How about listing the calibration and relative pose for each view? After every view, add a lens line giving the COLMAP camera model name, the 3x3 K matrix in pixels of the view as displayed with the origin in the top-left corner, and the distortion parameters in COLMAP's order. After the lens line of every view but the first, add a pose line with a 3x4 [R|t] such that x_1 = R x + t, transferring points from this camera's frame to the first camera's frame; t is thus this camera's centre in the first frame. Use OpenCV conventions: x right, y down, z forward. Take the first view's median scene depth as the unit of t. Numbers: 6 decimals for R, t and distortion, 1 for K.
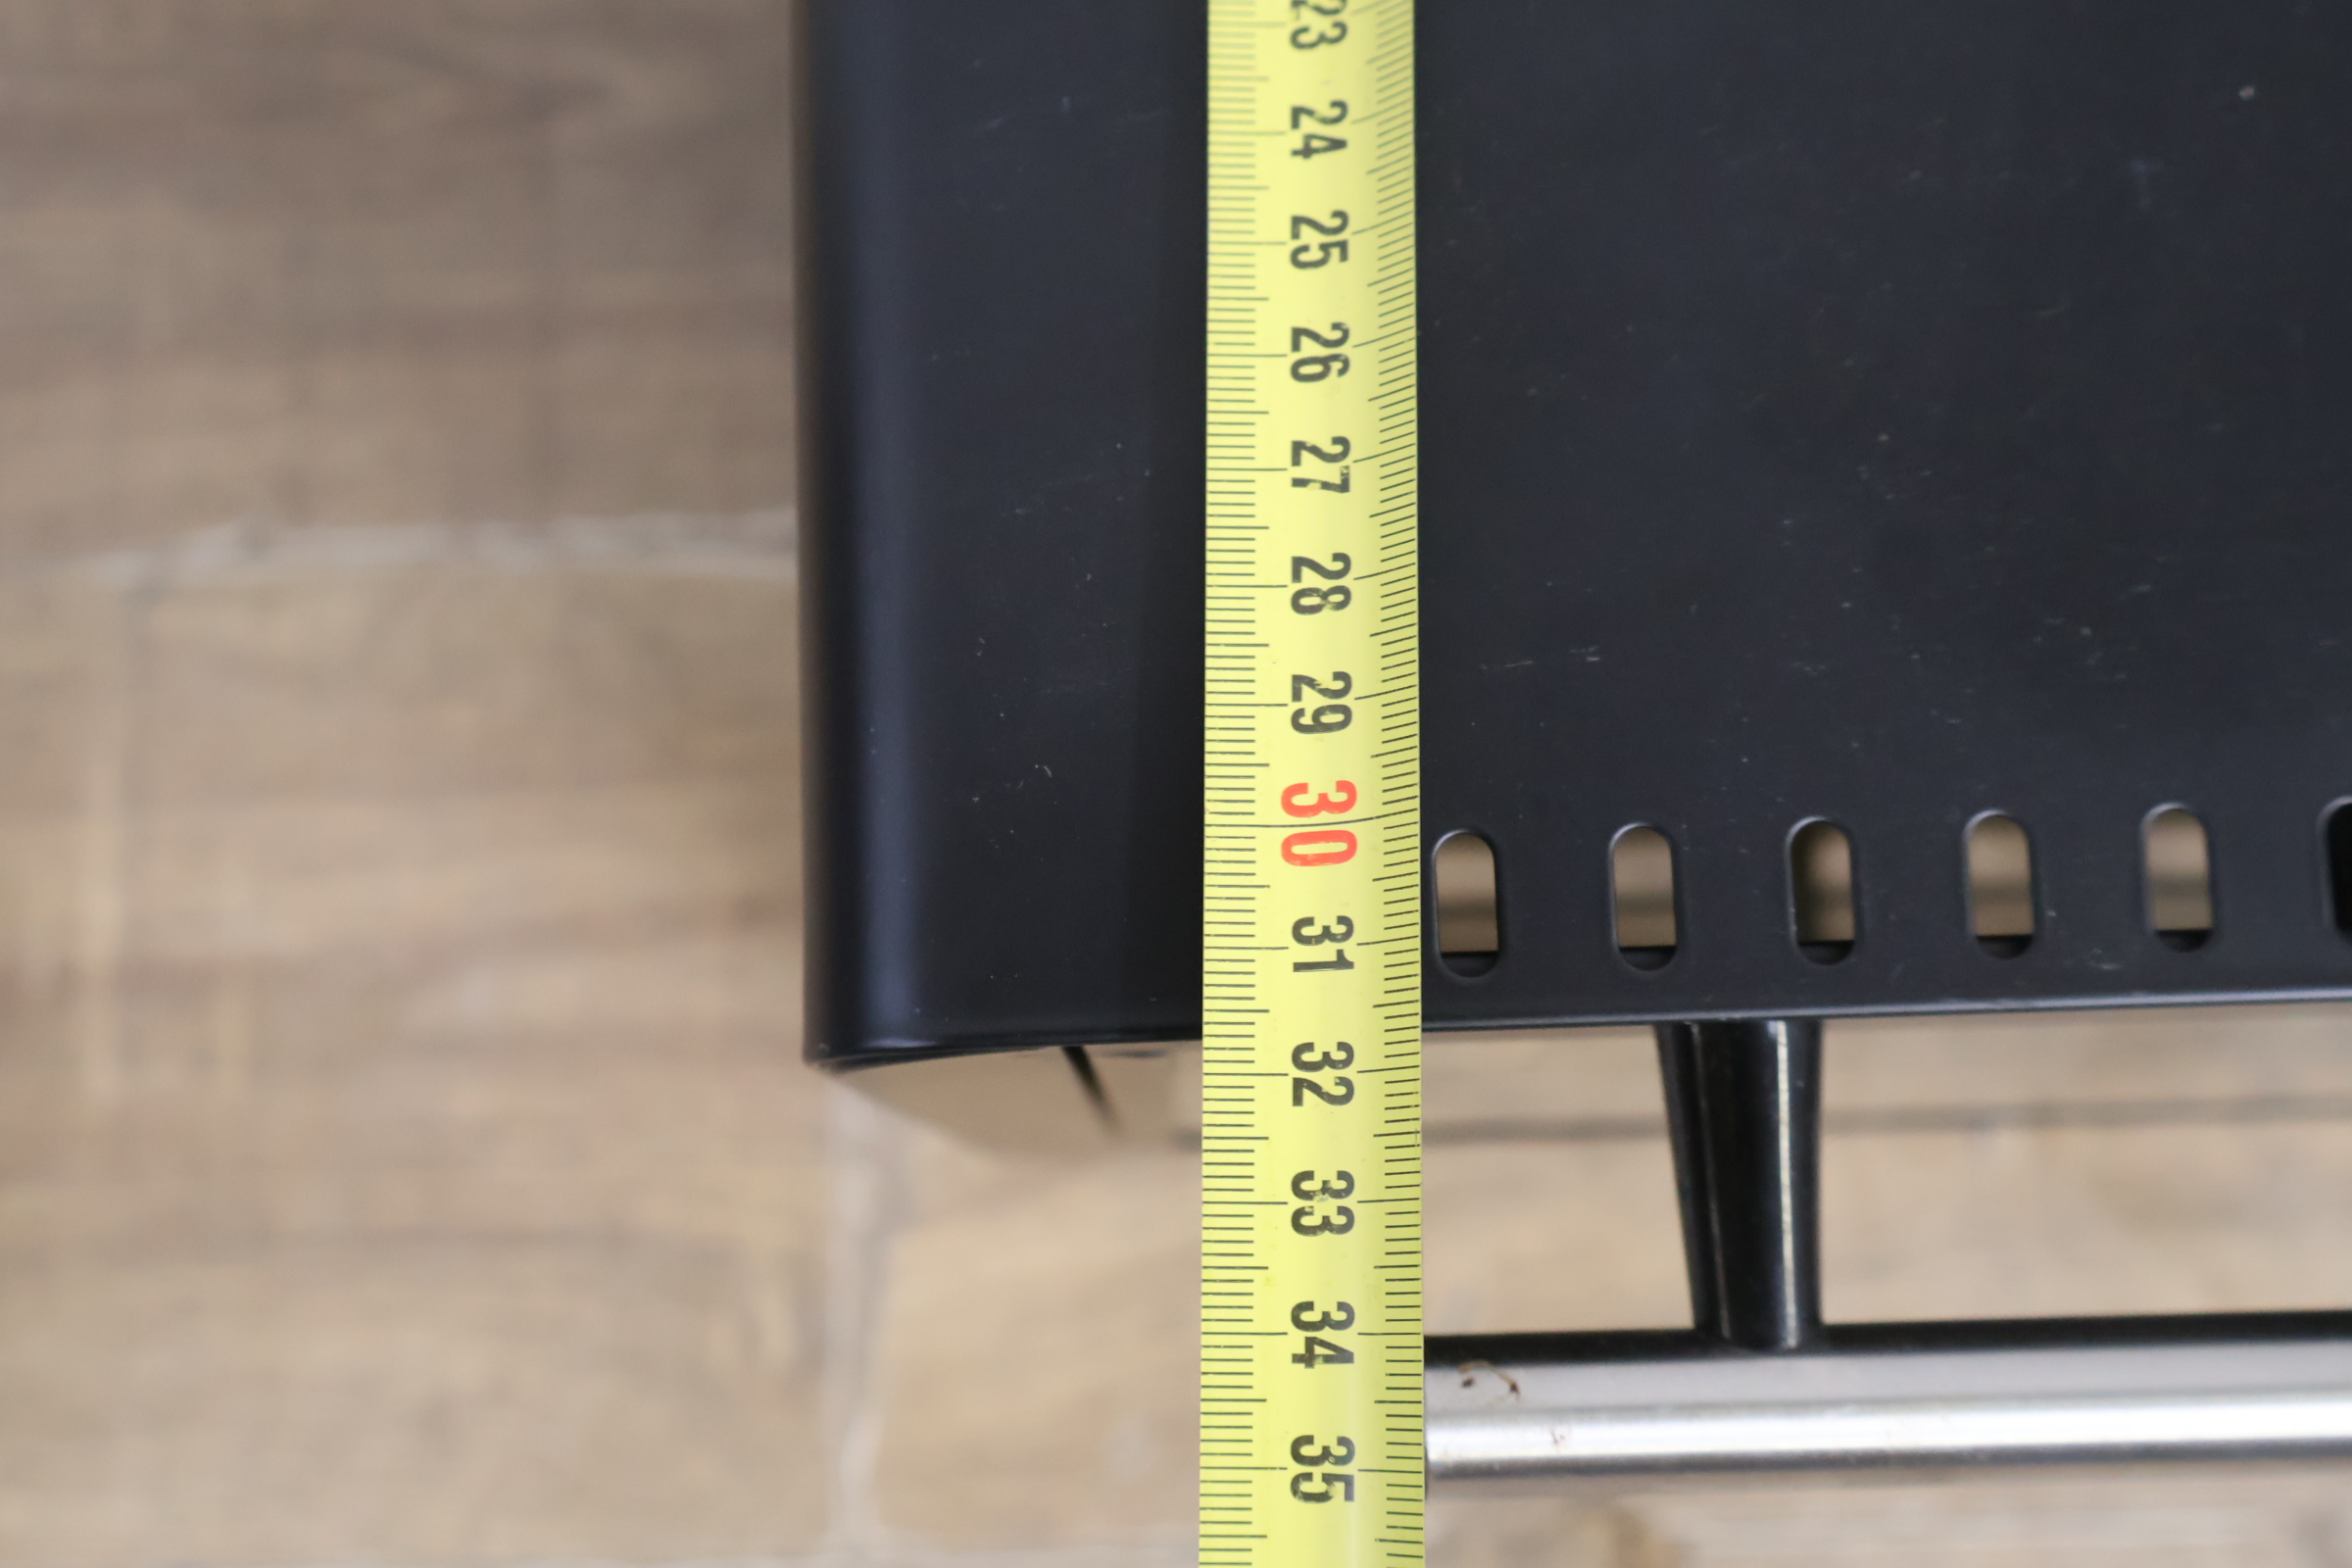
lens RADIAL K [[2649.5, 0, 1180.3], [0, 2649.5, 787.4], [0, 0, 1]] dist [-0.003252, 0.000000]
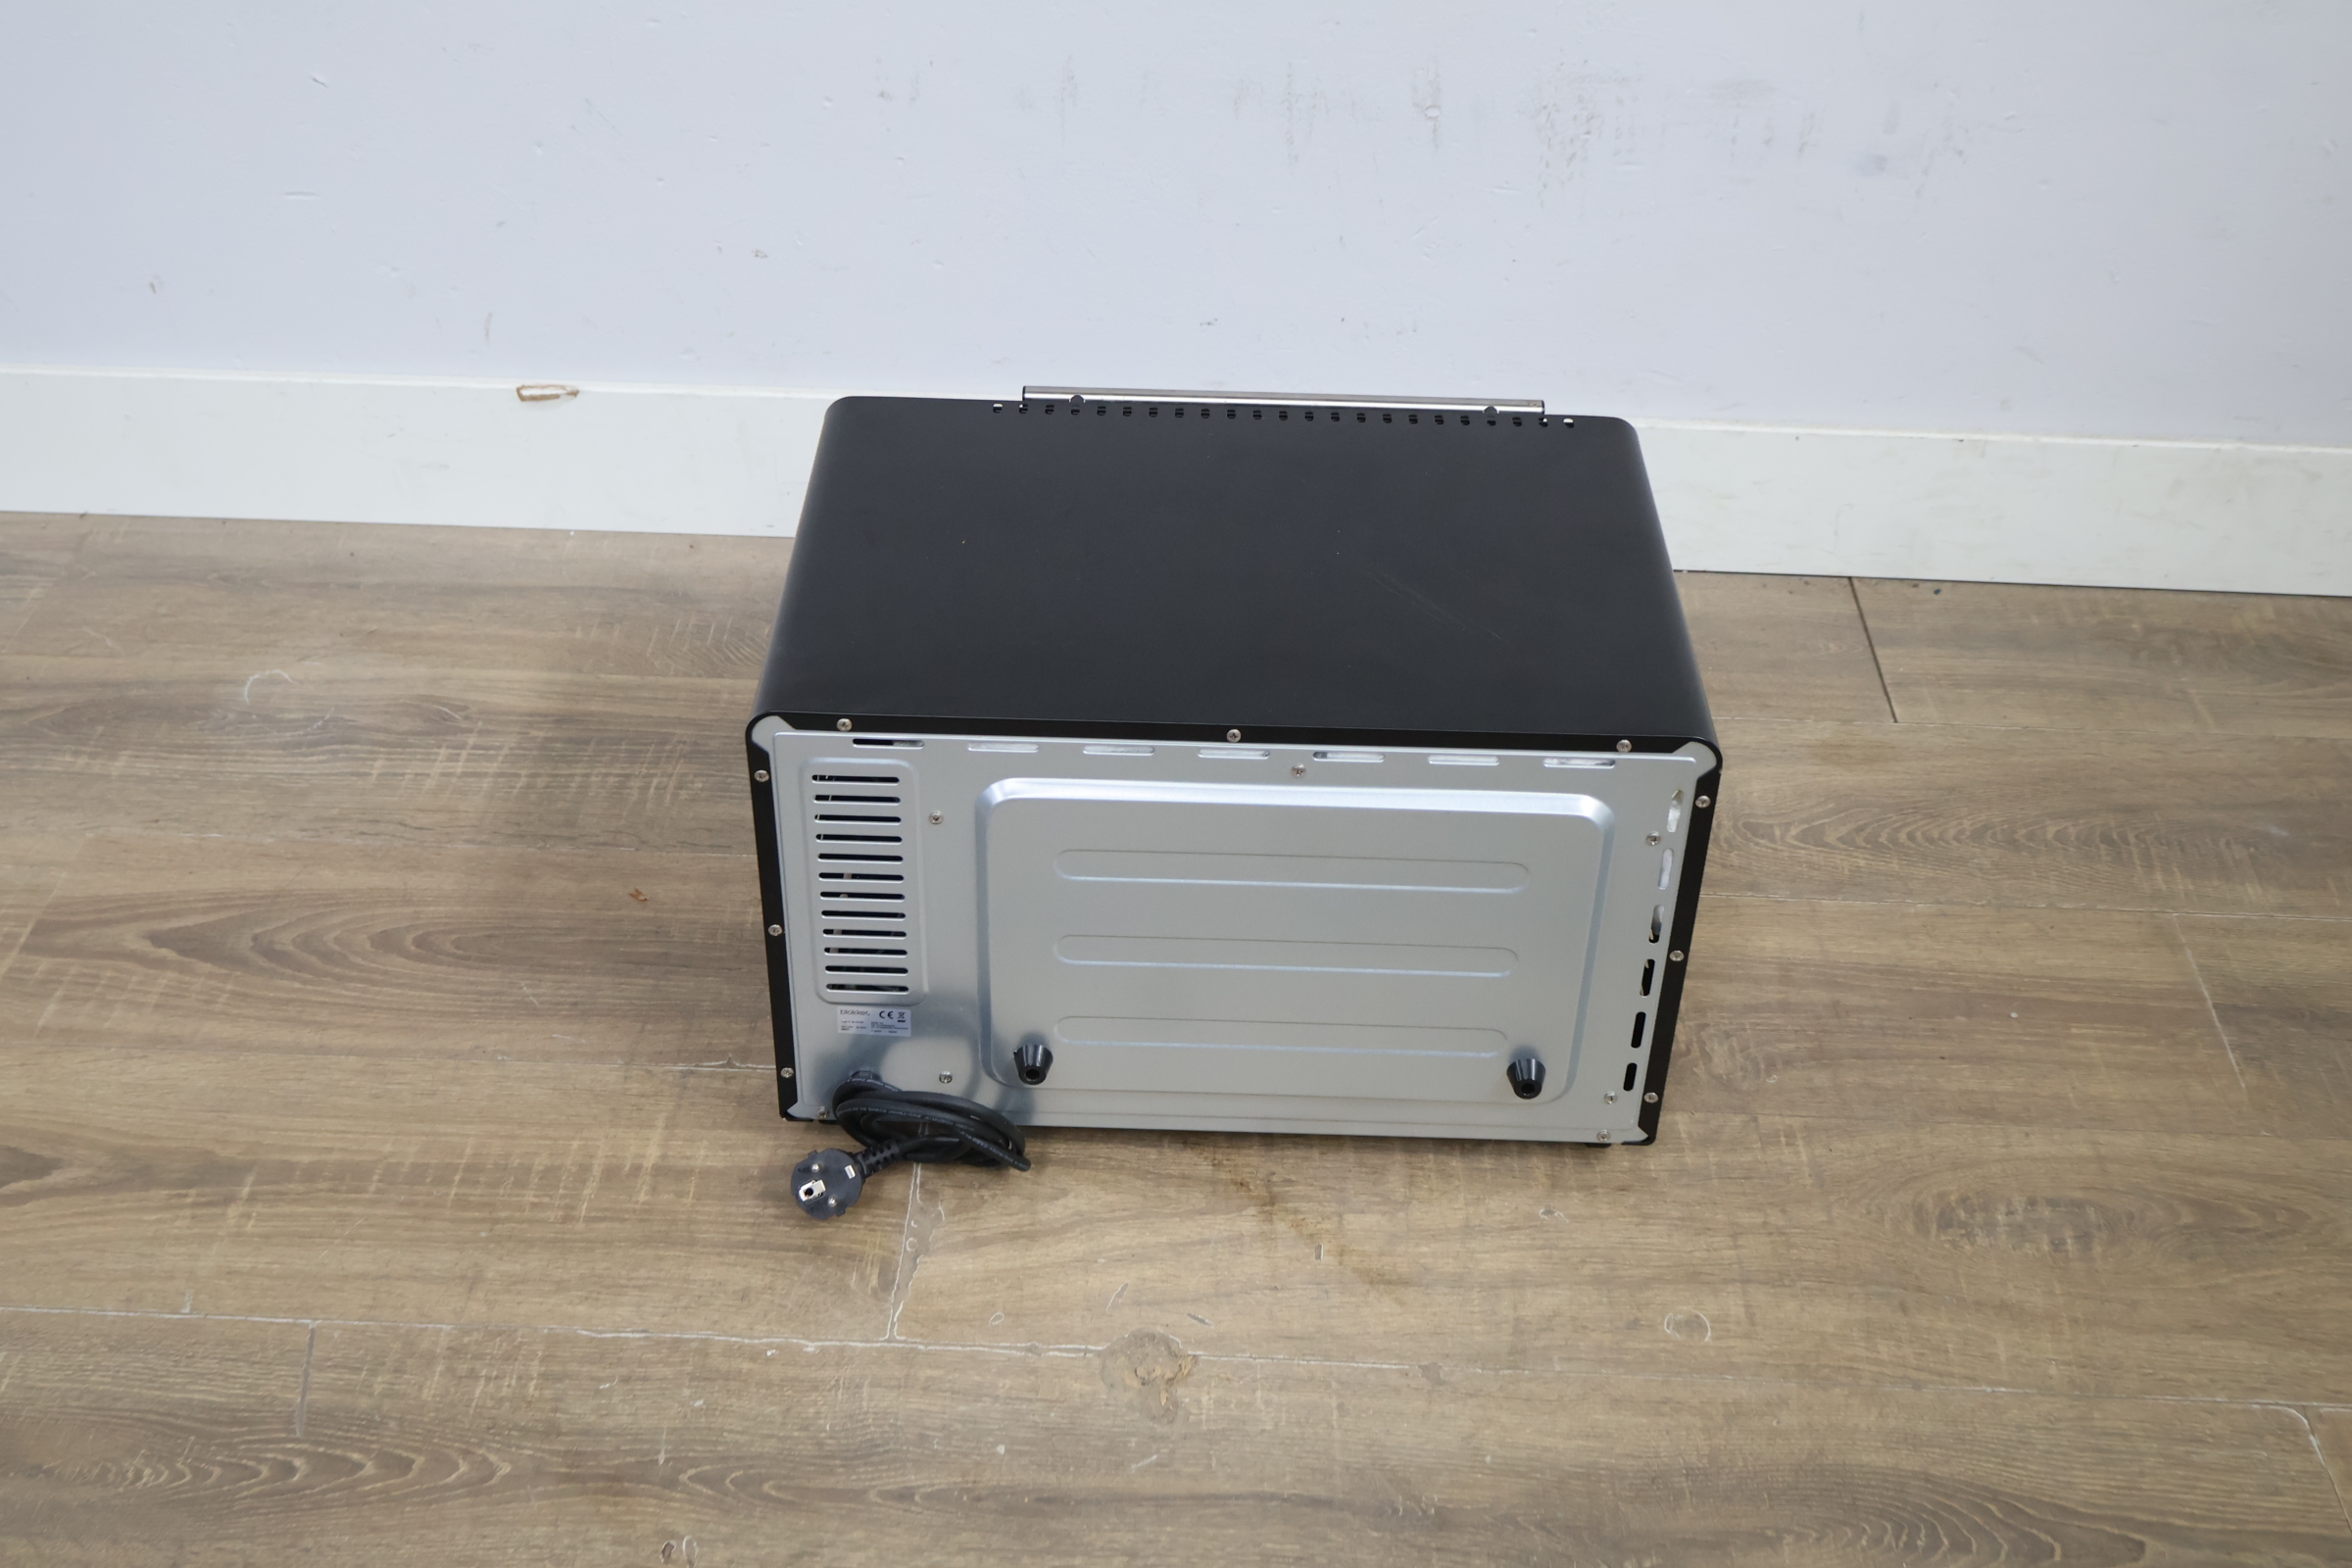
lens RADIAL K [[2649.5, 0, 1169.2], [0, 2649.5, 794.1], [0, 0, 1]] dist [-0.003252, 0.000000]
pose [[0.997240, 0.059221, -0.044770, 0.233687], [-0.073639, 0.712567, -0.697729, 1.665747], [-0.009419, 0.699101, 0.714961, -1.246933]]
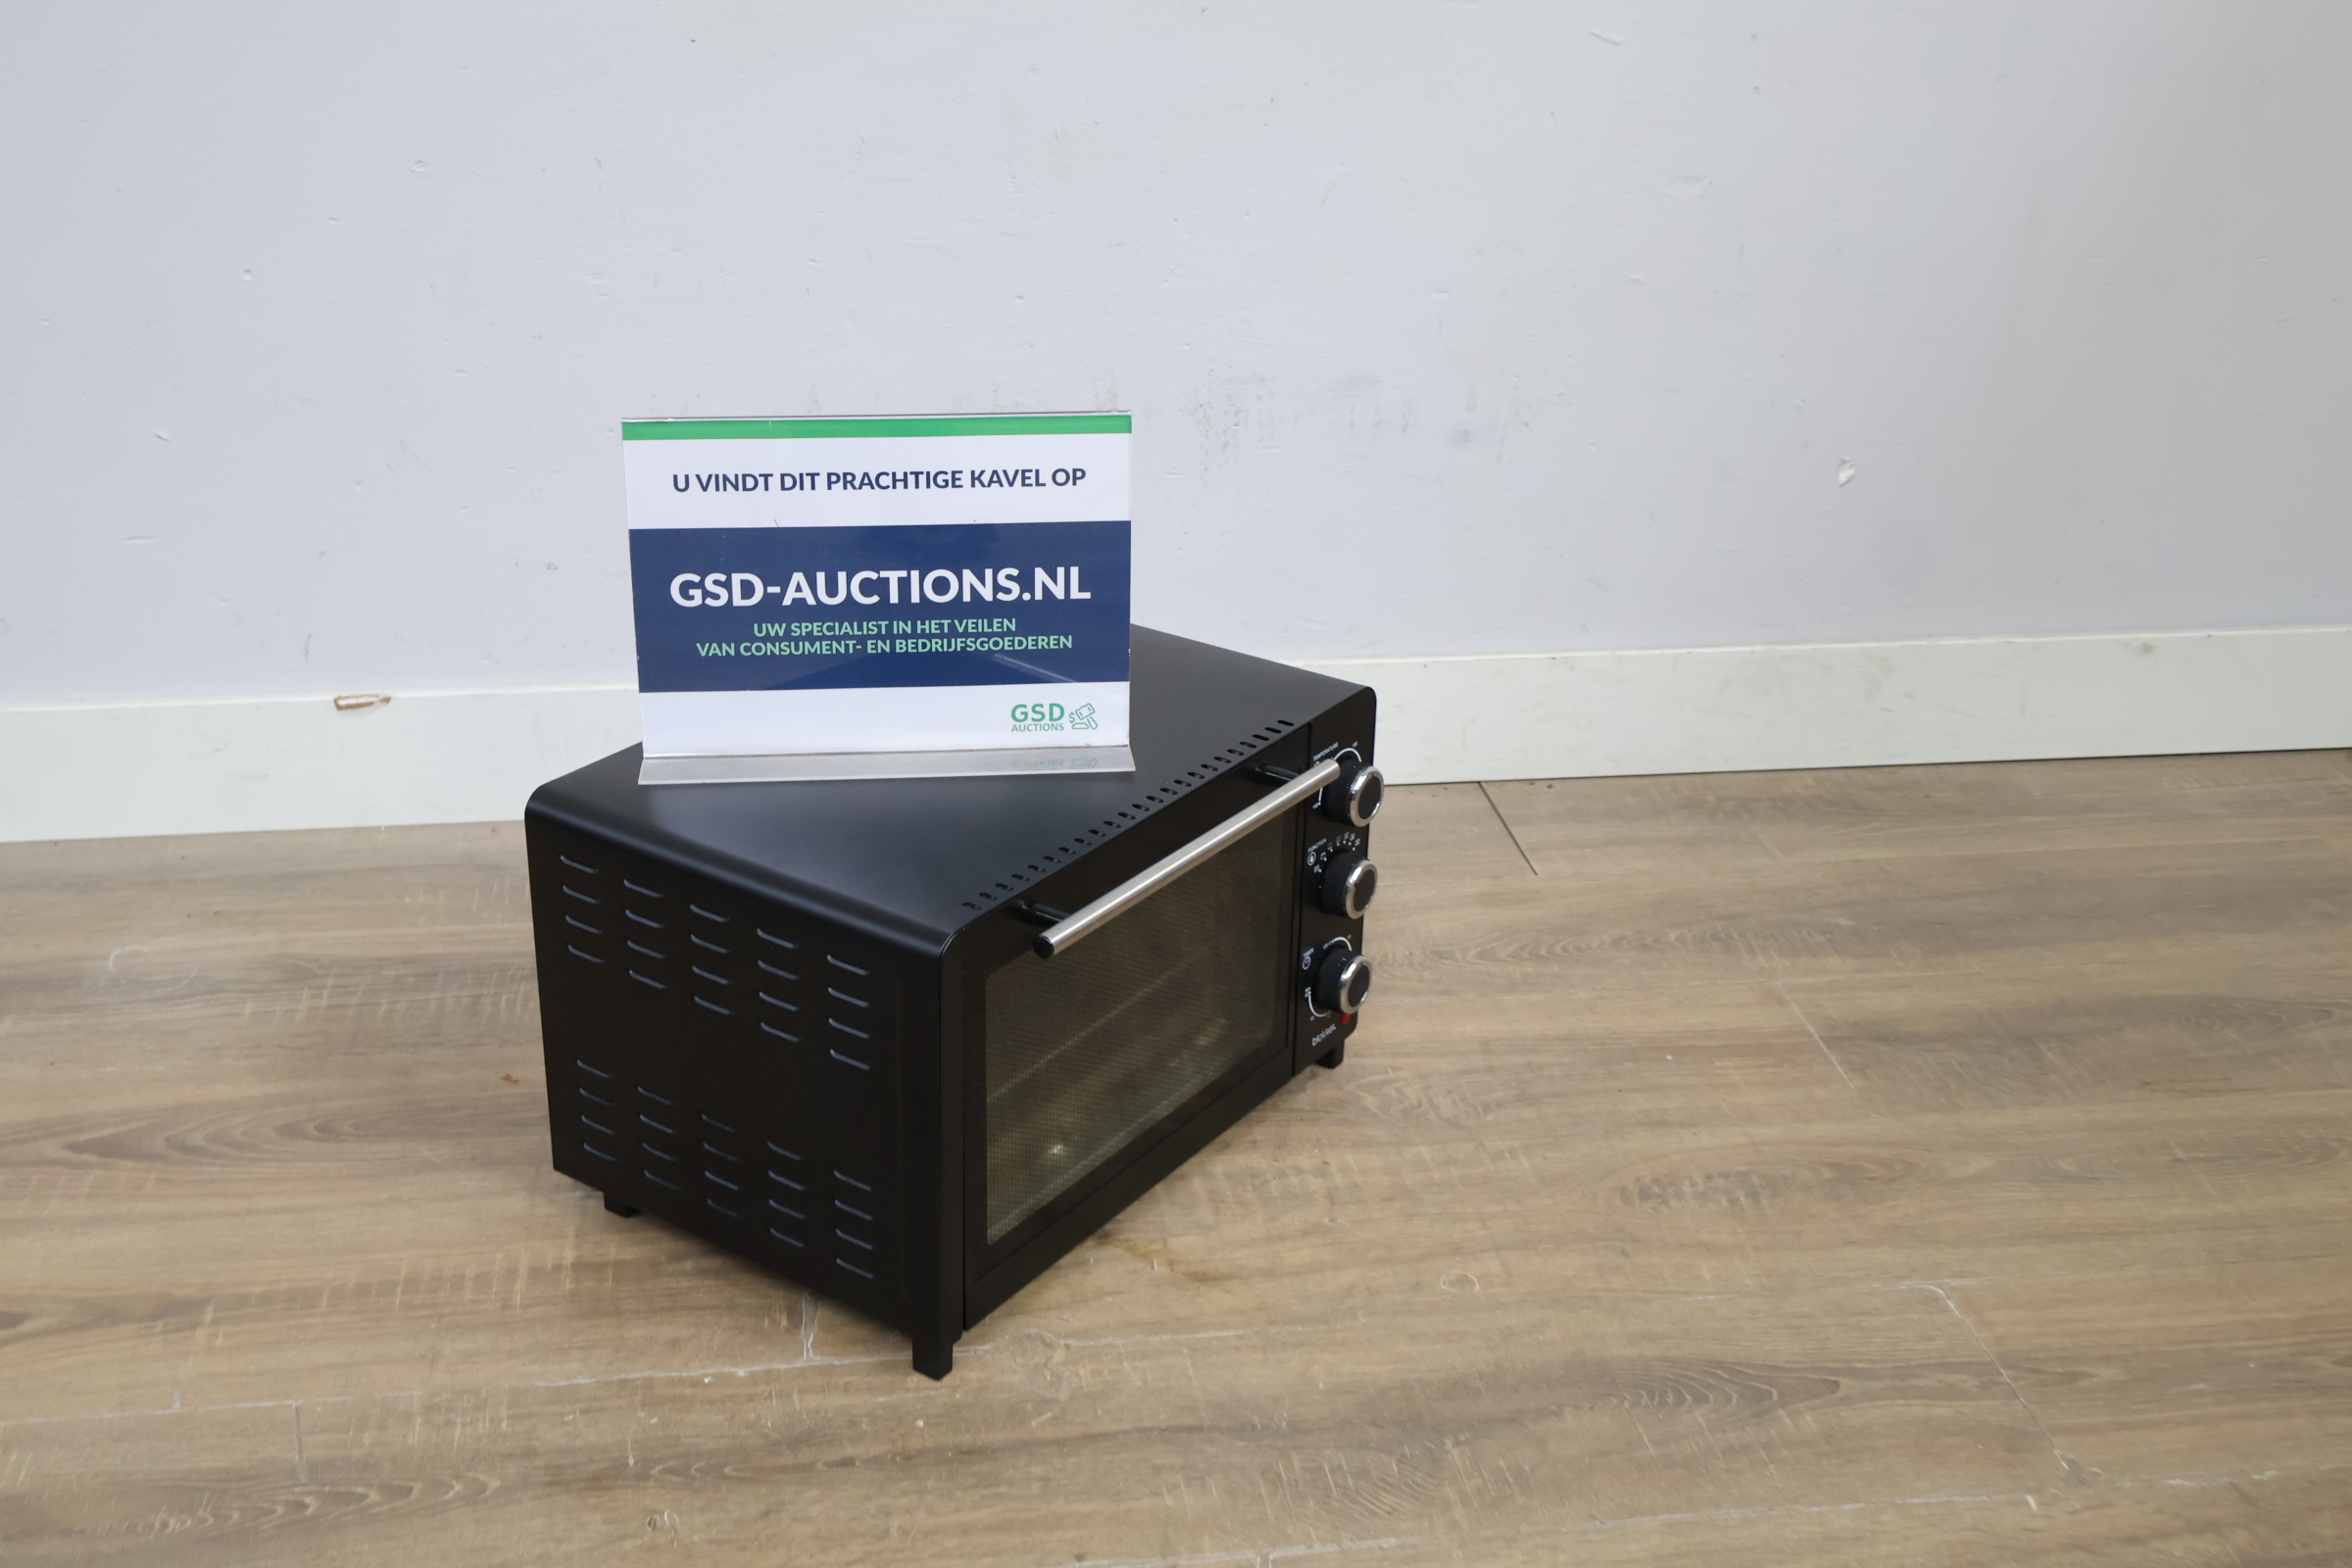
lens RADIAL K [[2649.5, 0, 1163.4], [0, 2649.5, 786.5], [0, 0, 1]] dist [-0.003252, 0.000000]
pose [[0.992981, -0.023455, 0.115921, -0.051112], [0.109303, 0.556372, -0.823713, 2.434845], [-0.045175, 0.830602, 0.555031, -1.274921]]
